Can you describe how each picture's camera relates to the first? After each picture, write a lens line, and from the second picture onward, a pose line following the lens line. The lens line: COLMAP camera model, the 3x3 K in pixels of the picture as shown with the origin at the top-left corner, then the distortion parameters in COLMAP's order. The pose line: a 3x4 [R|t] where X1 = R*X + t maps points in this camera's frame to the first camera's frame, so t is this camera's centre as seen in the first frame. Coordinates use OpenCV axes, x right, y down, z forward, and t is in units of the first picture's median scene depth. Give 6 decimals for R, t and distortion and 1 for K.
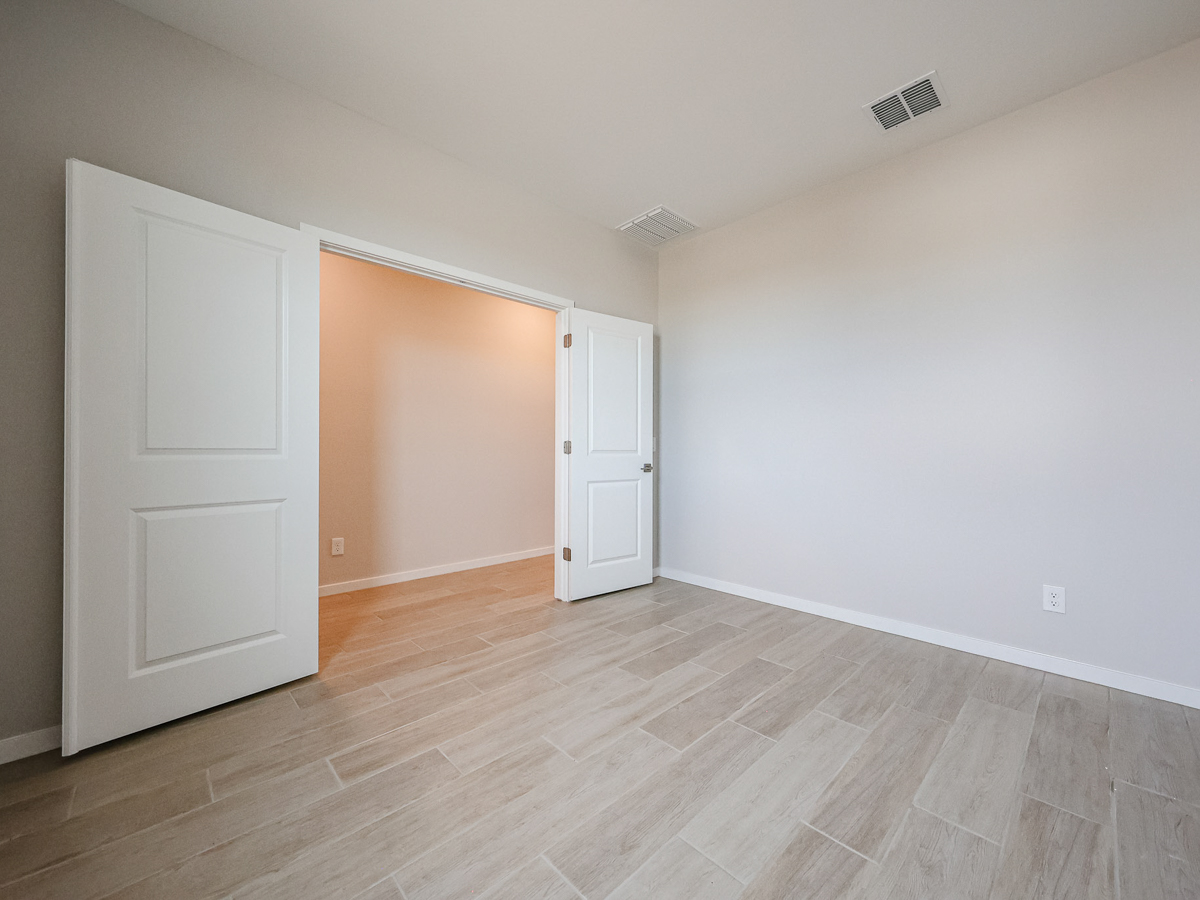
lens RADIAL K [[469.5, 0, 597.3], [0, 469.5, 446.6], [0, 0, 1]] dist [0.002898, -0.000200]
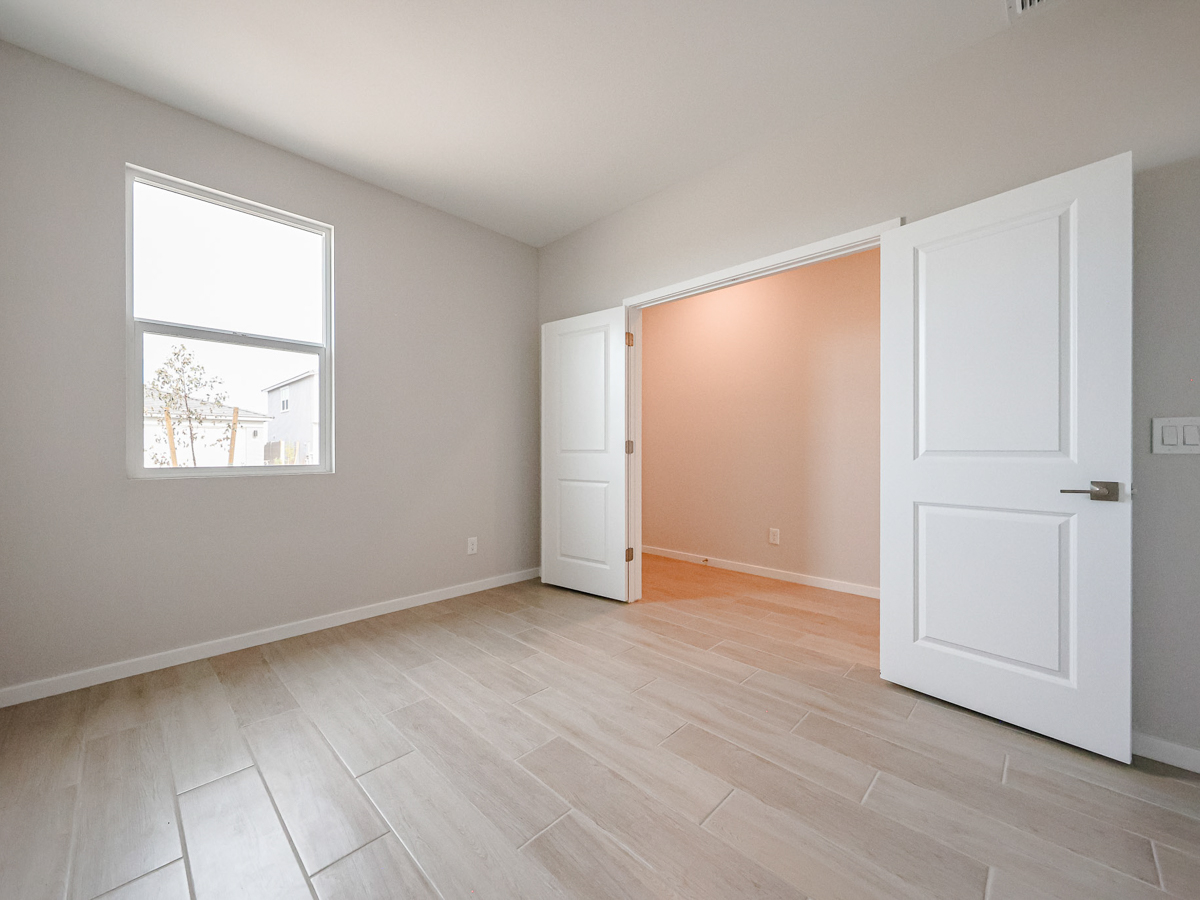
lens RADIAL K [[469.5, 0, 596.3], [0, 469.5, 448.5], [0, 0, 1]] dist [0.002898, -0.000200]
pose [[0.043728, -0.003214, -0.999038, 0.867964], [0.010718, 0.999939, -0.002748, 0.003985], [0.998986, -0.010587, 0.043759, 0.846407]]
